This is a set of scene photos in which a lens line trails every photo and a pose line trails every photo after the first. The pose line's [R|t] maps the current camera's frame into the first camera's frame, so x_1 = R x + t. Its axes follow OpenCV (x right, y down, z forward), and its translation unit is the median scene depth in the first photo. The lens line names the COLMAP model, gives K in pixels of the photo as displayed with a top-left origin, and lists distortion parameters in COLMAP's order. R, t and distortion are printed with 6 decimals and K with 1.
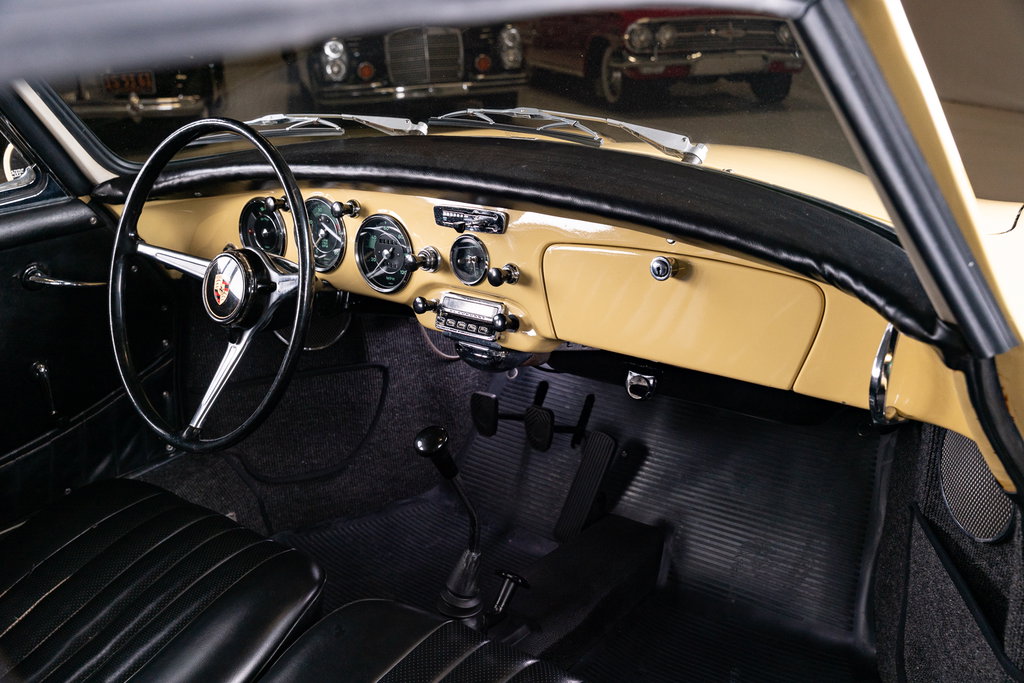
lens RADIAL K [[1004.2, 0, 520.4], [0, 1004.2, 336.8], [0, 0, 1]] dist [0.000320, 0.000000]
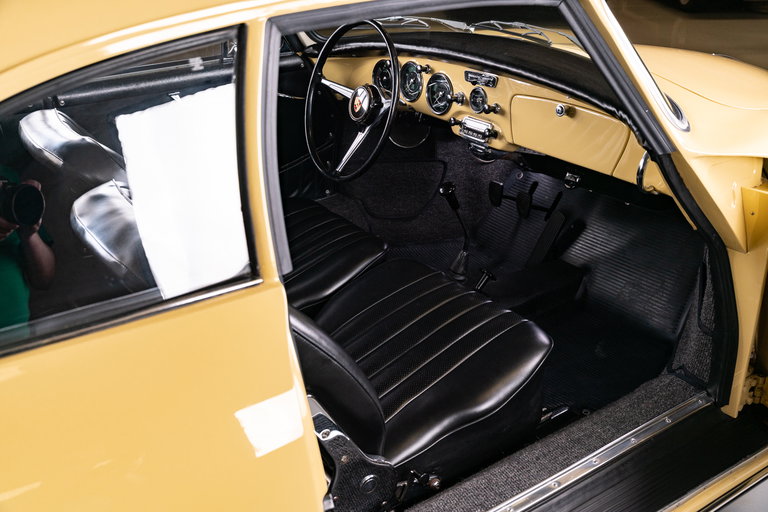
lens RADIAL K [[753.2, 0, 385.2], [0, 753.2, 256.2], [0, 0, 1]] dist [0.000320, 0.000000]
pose [[0.954816, 0.143643, -0.260179, 0.192348], [-0.114680, 0.985714, 0.123351, 0.060182], [0.274181, -0.087941, 0.957649, -0.460813]]
